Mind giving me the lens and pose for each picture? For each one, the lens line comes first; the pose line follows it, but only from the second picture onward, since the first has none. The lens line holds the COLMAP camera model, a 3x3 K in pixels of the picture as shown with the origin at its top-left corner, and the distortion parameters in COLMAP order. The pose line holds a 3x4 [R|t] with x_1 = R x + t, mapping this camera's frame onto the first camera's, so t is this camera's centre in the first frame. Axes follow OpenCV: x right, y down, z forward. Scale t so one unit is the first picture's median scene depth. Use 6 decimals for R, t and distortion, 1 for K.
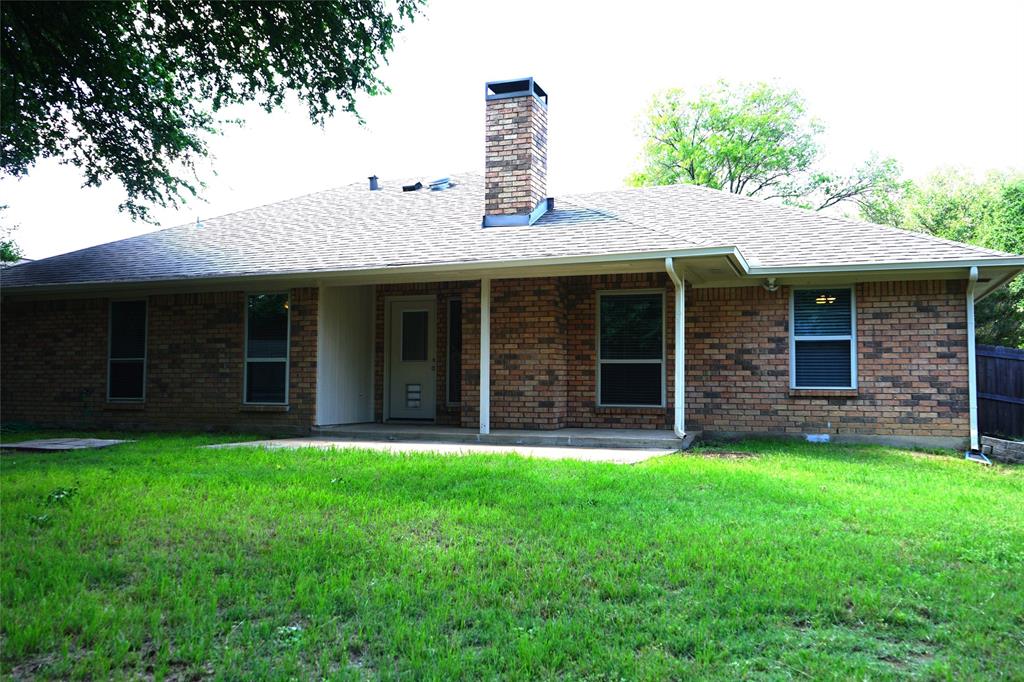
lens RADIAL K [[846.1, 0, 509.4], [0, 846.1, 342.7], [0, 0, 1]] dist [-0.010816, 0.011857]
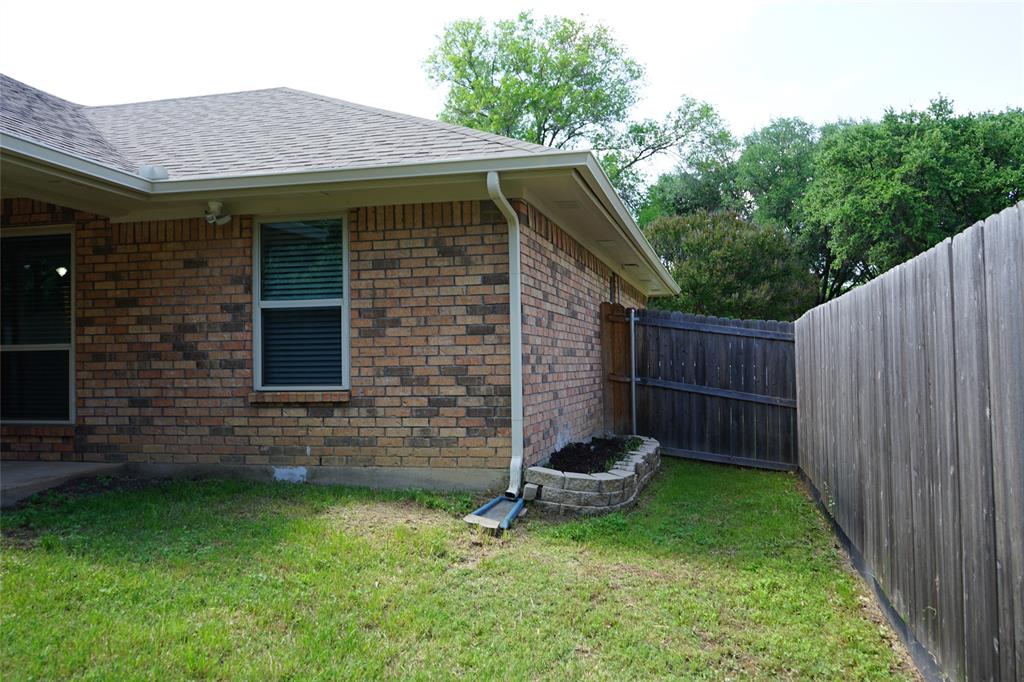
lens RADIAL K [[846.1, 0, 514.6], [0, 846.1, 339.6], [0, 0, 1]] dist [-0.010816, 0.011857]
pose [[0.992042, -0.020226, 0.124272, 0.441879], [0.016361, 0.999353, 0.032041, 0.003050], [-0.124840, -0.029753, 0.991731, 0.391756]]
